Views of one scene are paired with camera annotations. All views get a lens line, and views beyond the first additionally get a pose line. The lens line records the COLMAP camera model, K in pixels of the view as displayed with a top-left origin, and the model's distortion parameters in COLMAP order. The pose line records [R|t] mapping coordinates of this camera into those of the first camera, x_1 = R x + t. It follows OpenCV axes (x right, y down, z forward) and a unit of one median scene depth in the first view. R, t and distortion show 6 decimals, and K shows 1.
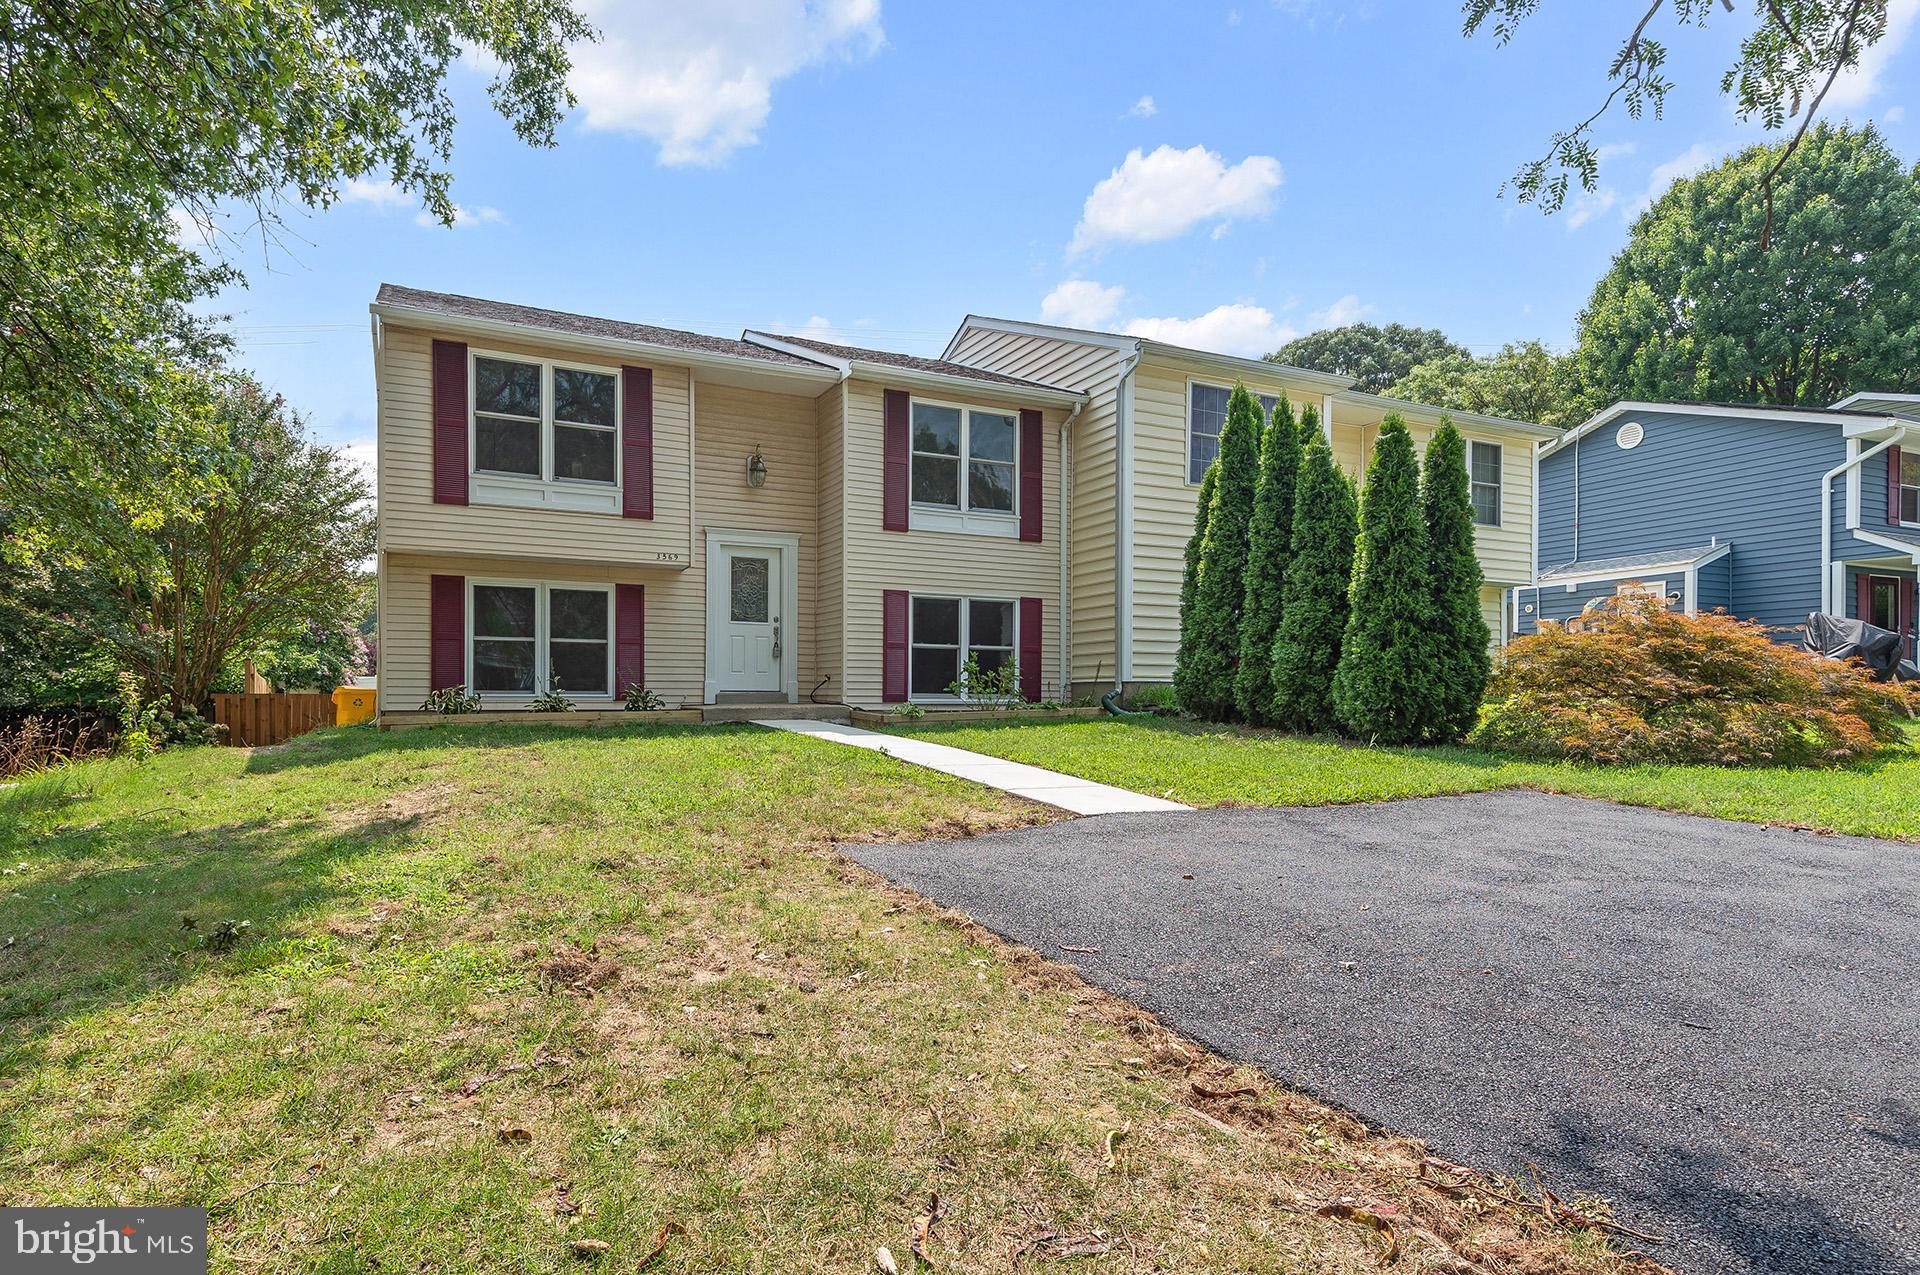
lens RADIAL K [[1072.2, 0, 958.6], [0, 1072.2, 707.4], [0, 0, 1]] dist [0.018747, -0.000391]
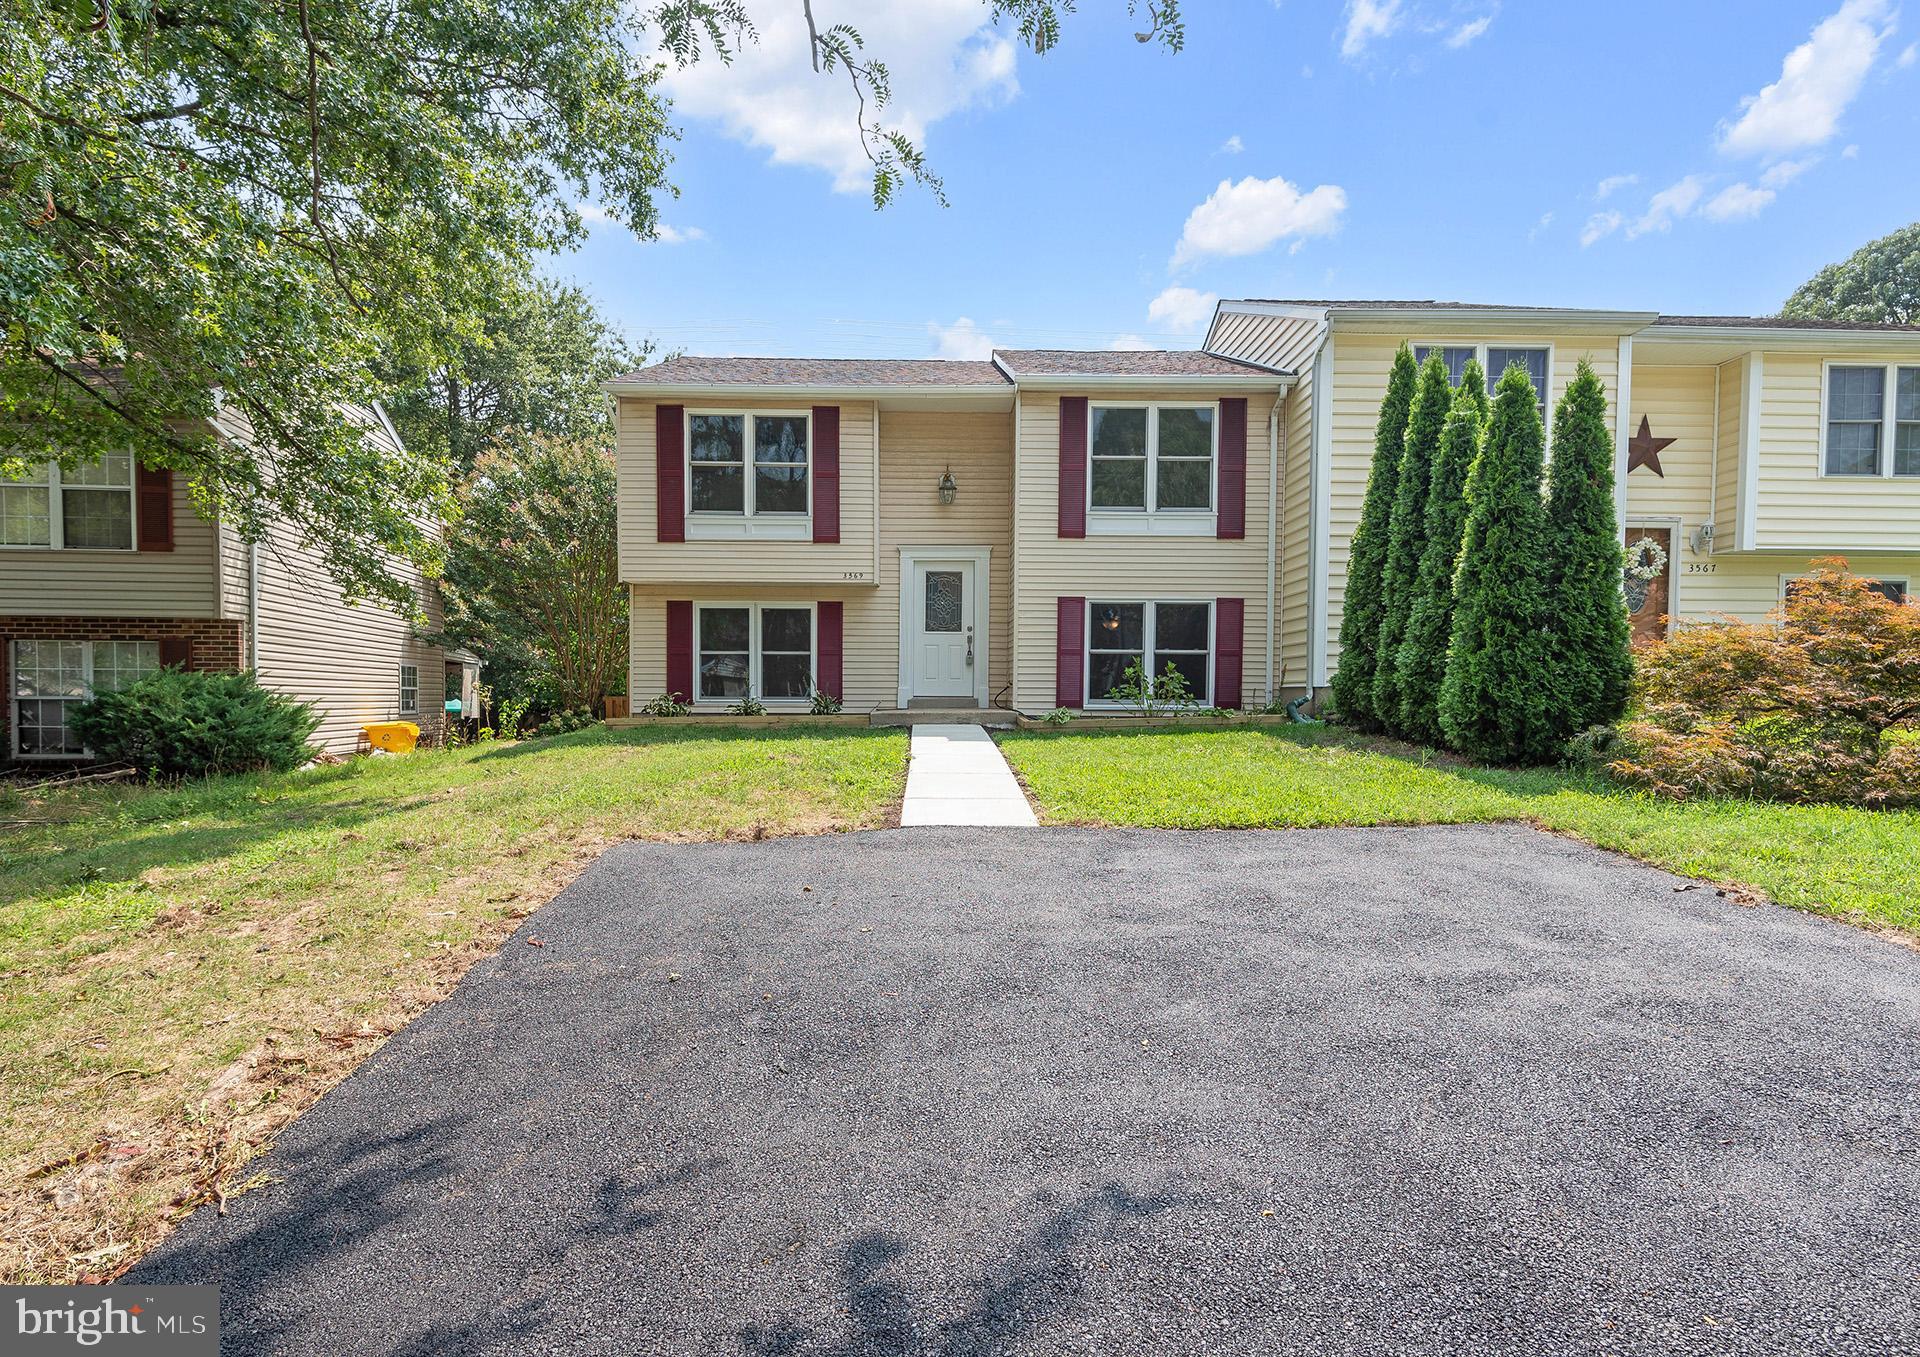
lens RADIAL K [[1057.9, 0, 959.9], [0, 1057.9, 745.7], [0, 0, 1]] dist [0.003129, -0.000939]
pose [[0.906535, 0.021149, -0.421600, 0.274600], [-0.005074, 0.999218, 0.039215, -0.007814], [0.422100, -0.033411, 0.905934, 0.049767]]
